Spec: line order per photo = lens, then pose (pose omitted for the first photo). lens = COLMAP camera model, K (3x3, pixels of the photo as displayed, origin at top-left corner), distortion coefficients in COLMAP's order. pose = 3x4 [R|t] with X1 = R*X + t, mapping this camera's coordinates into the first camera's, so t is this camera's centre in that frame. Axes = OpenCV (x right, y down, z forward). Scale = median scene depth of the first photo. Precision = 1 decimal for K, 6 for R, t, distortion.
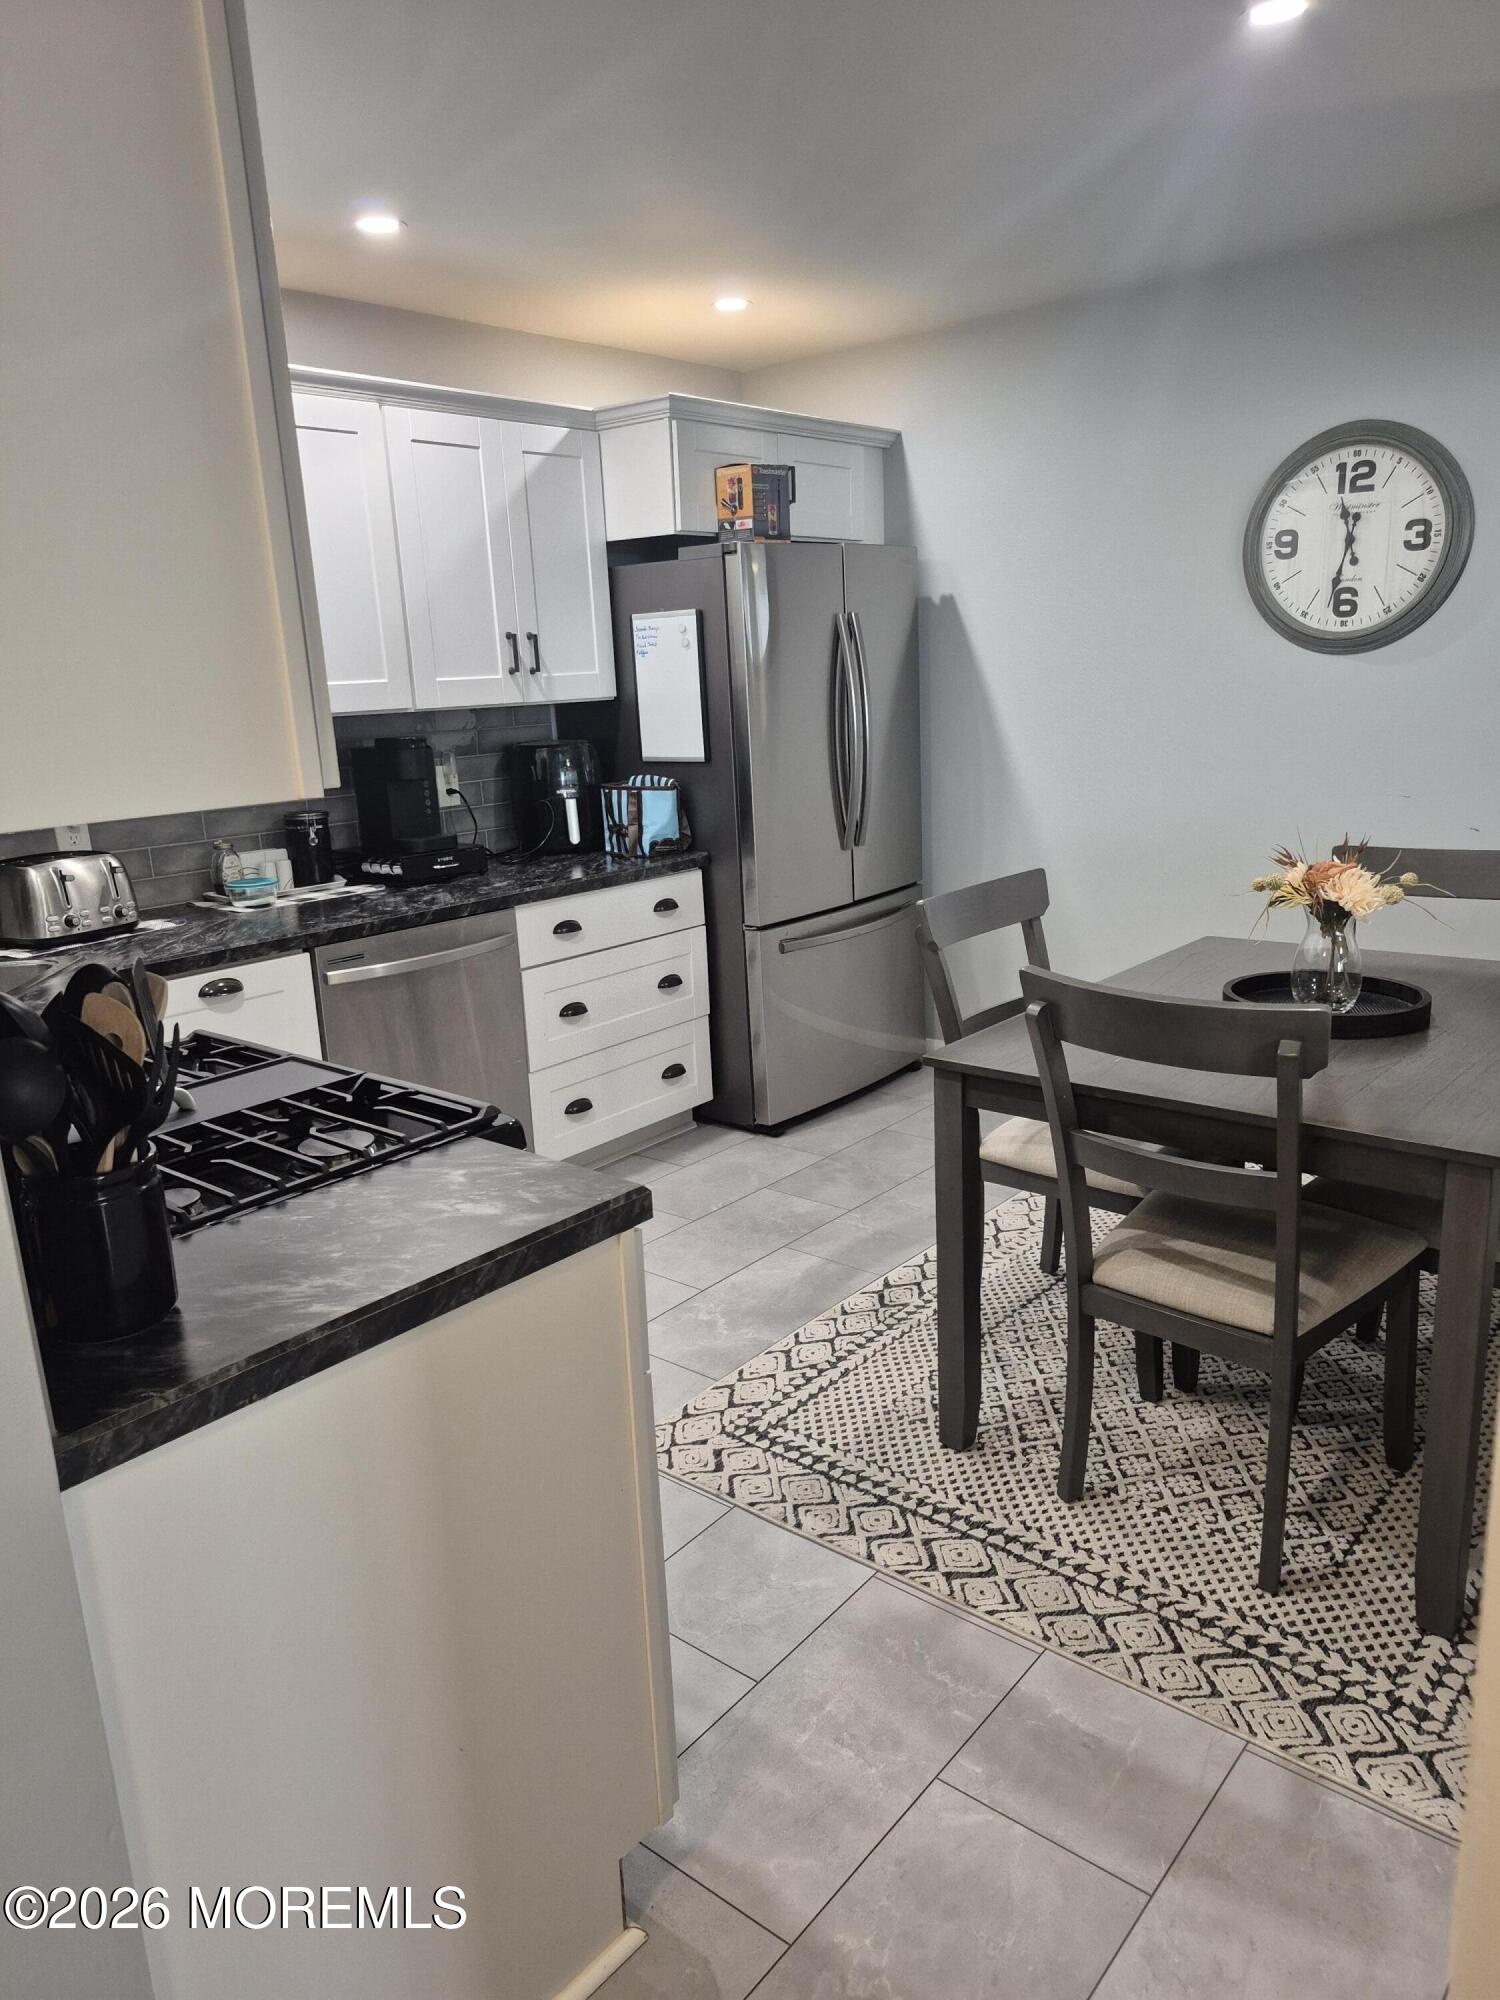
lens RADIAL K [[1387.0, 0, 796.5], [0, 1387.0, 1037.6], [0, 0, 1]] dist [0.037527, -0.019854]
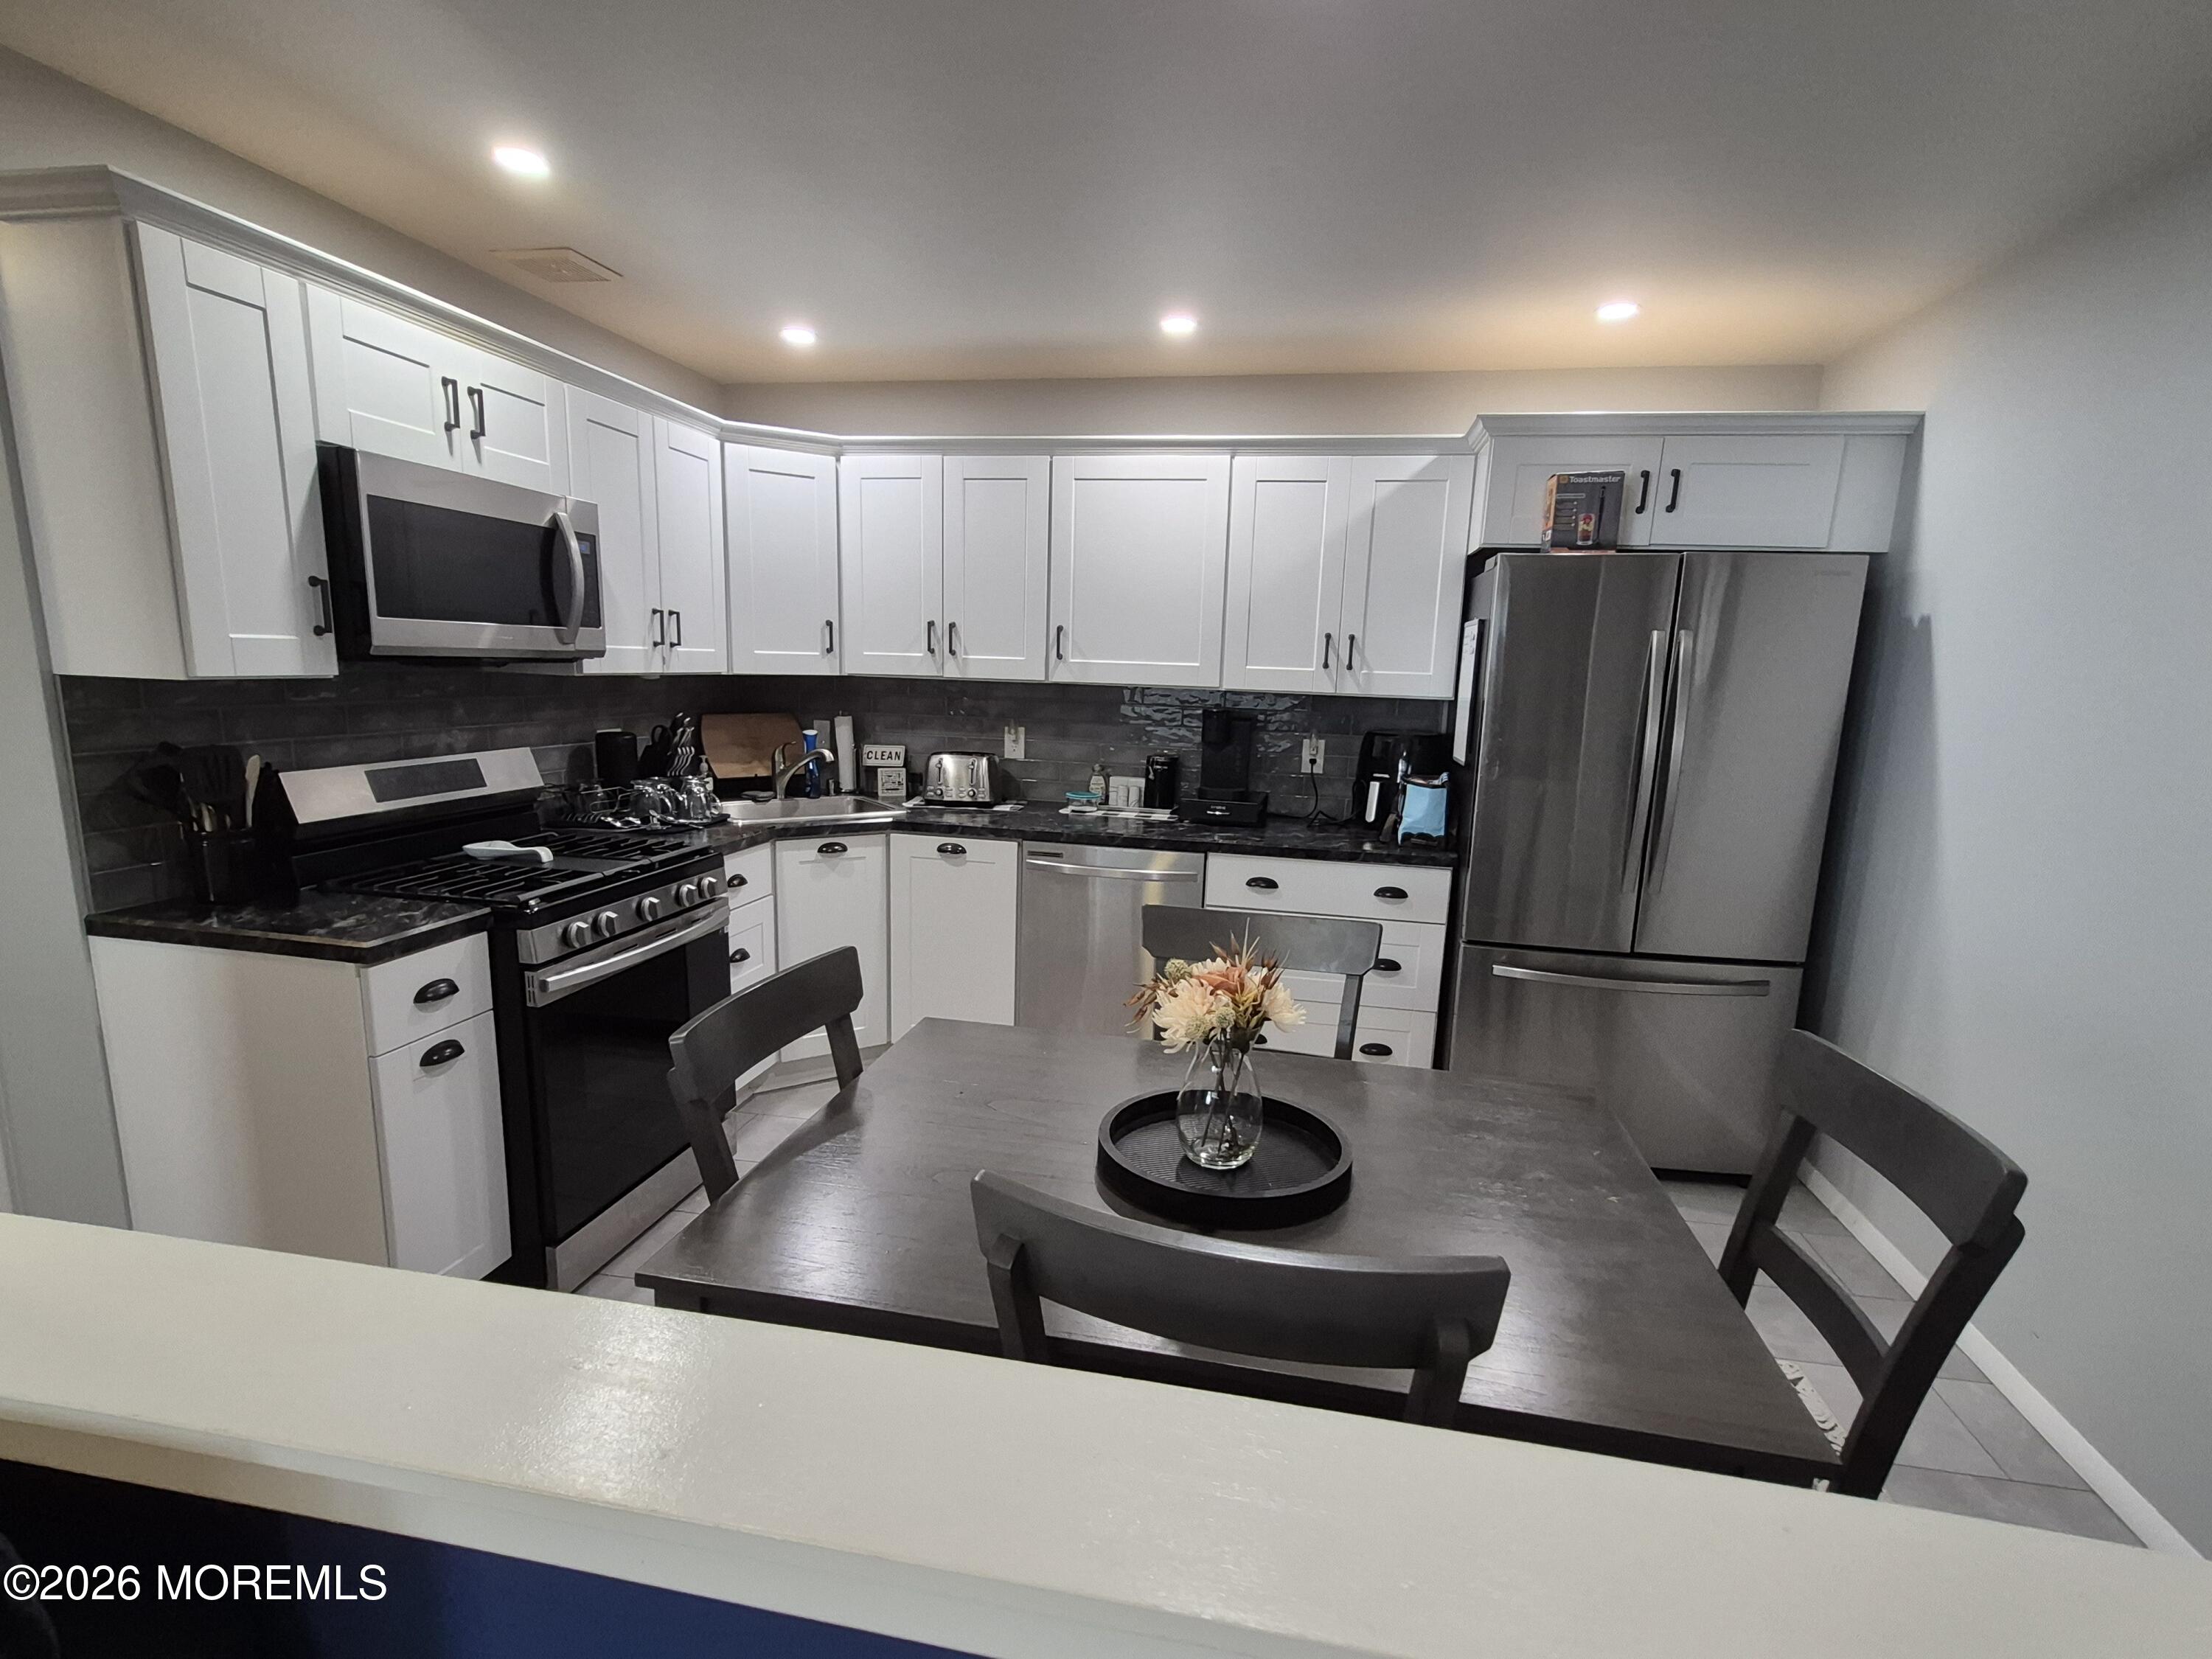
lens RADIAL K [[1115.0, 0, 1080.4], [0, 1115.0, 866.6], [0, 0, 1]] dist [0.011003, 0.000236]
pose [[0.463682, 0.225163, -0.856914, 0.523836], [-0.287301, 0.953119, 0.094981, -0.128855], [0.838127, 0.202151, 0.506633, 0.377642]]
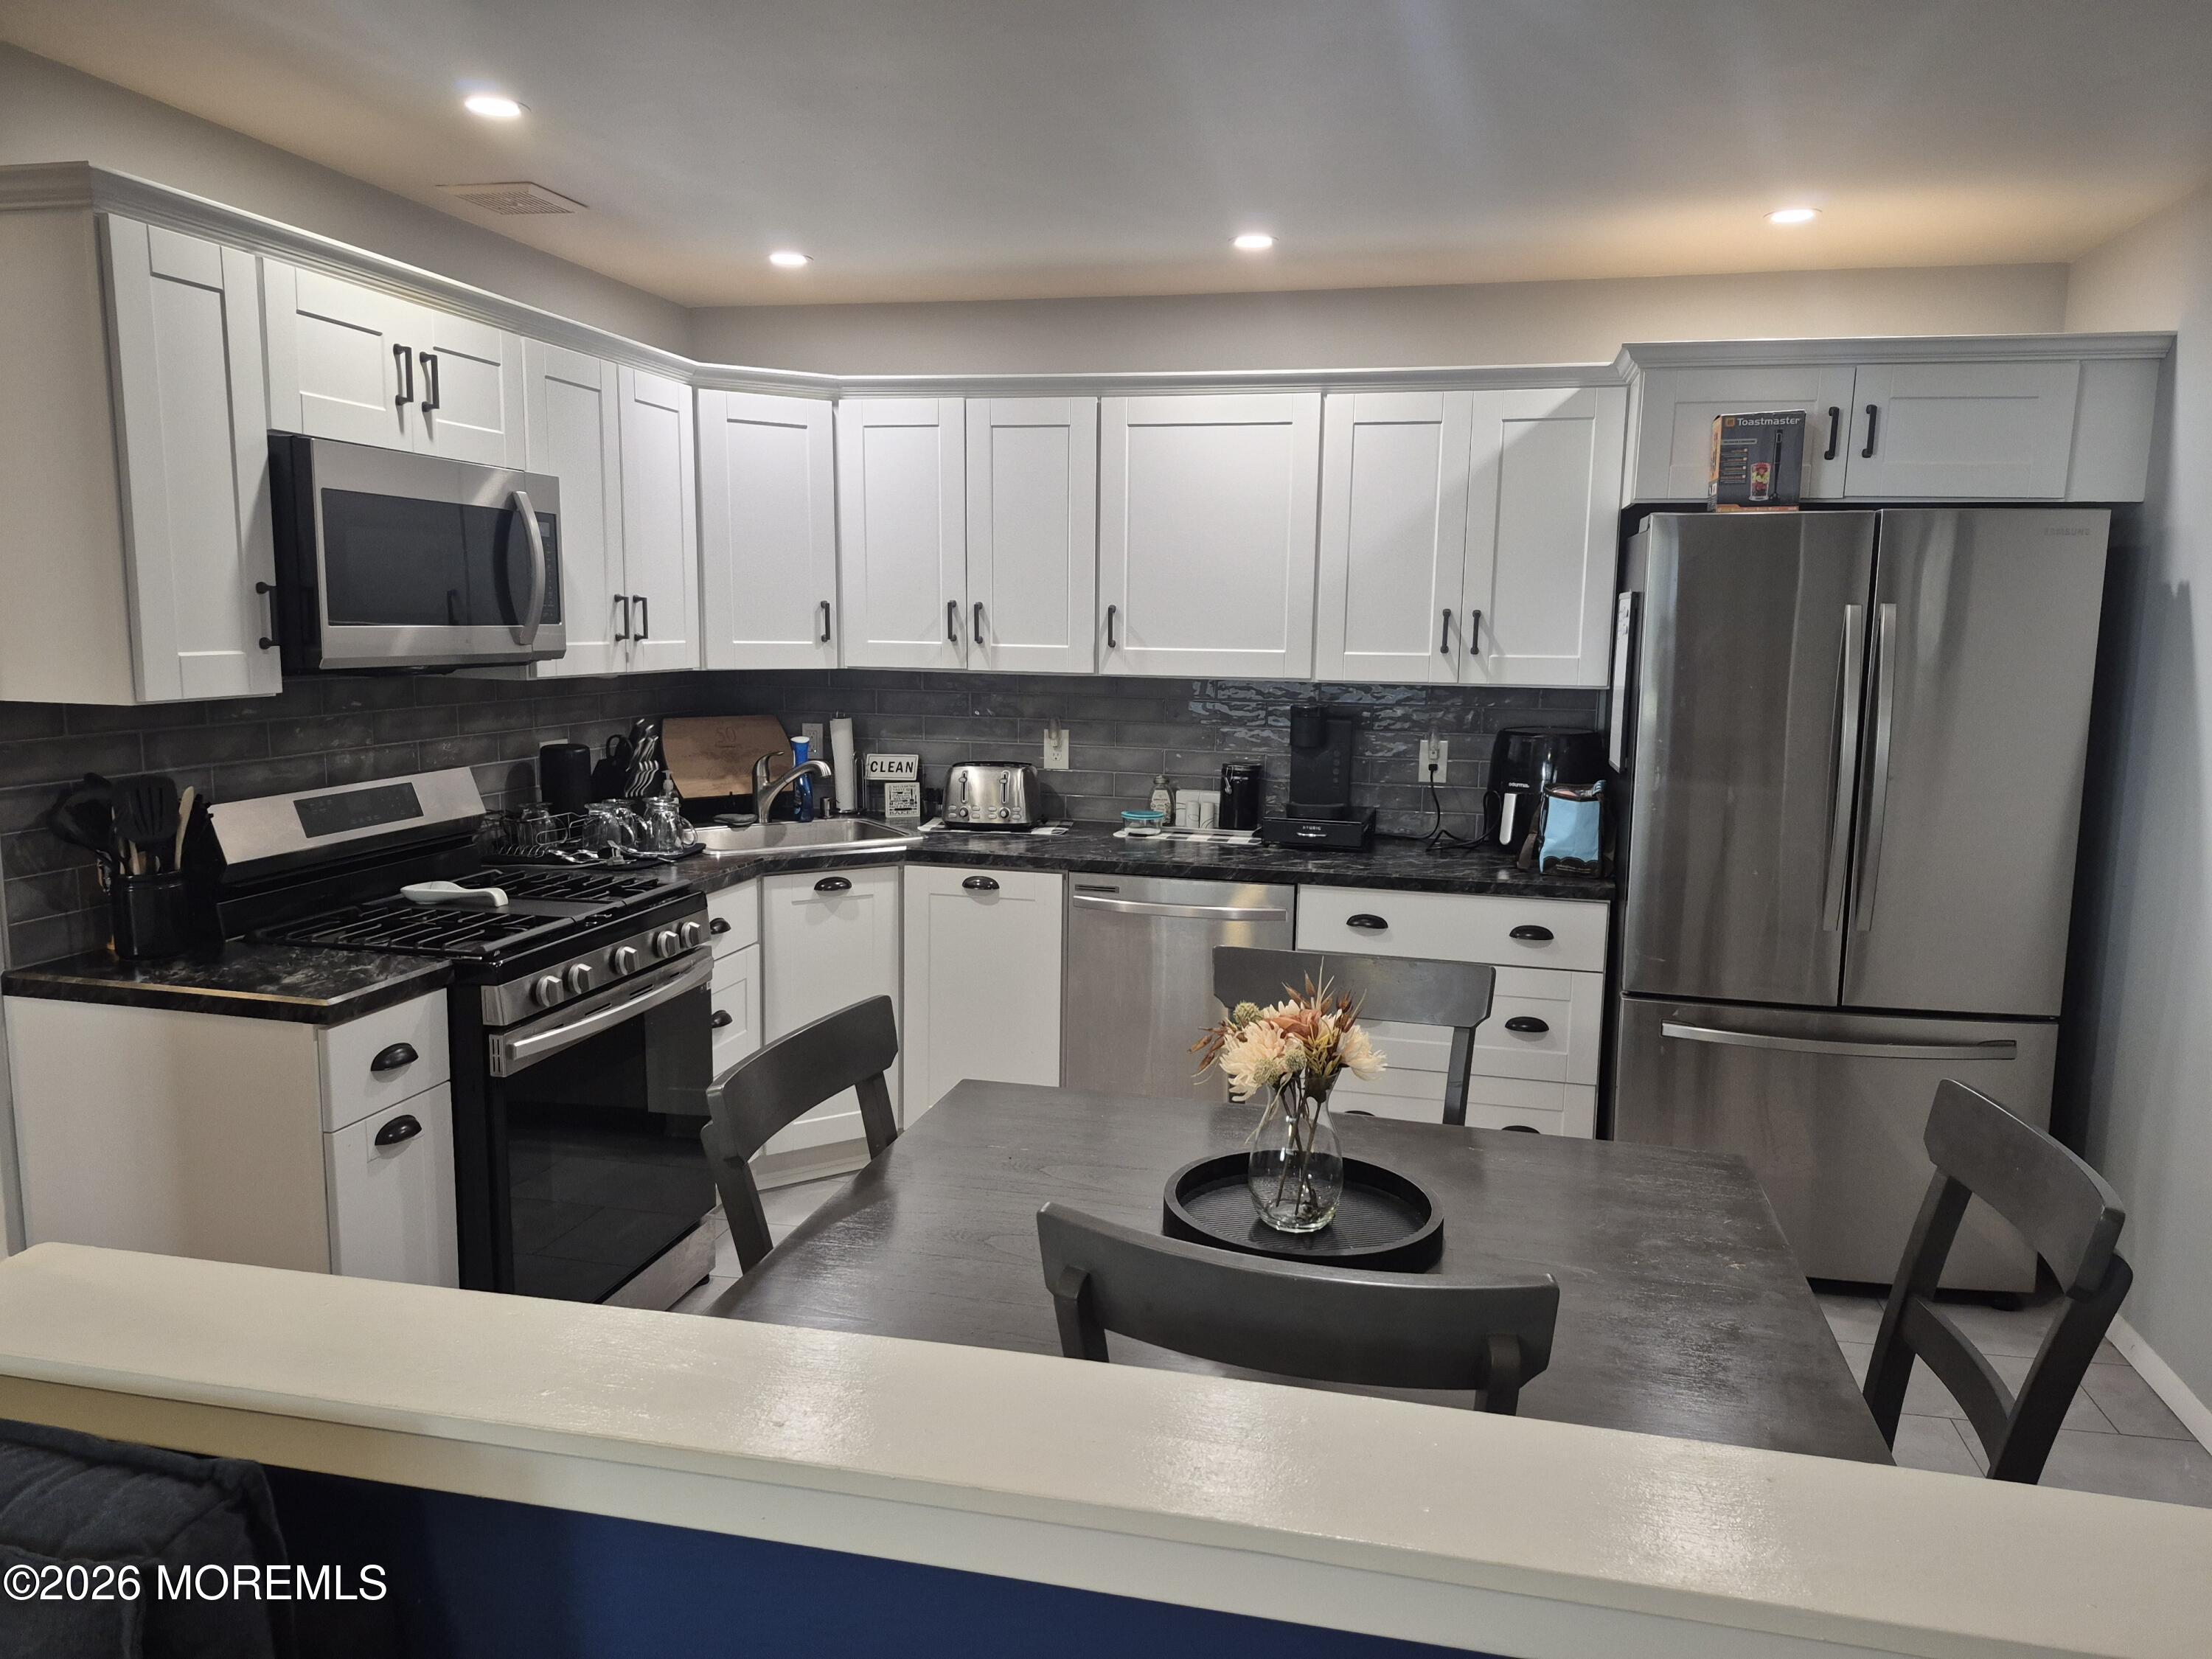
lens RADIAL K [[1534.0, 0, 1105.7], [0, 1534.0, 839.5], [0, 0, 1]] dist [0.037527, -0.019854]
pose [[0.446388, 0.183028, -0.875921, 0.601615], [-0.274771, 0.959605, 0.060486, -0.137045], [0.851610, 0.213677, 0.478647, 0.331809]]
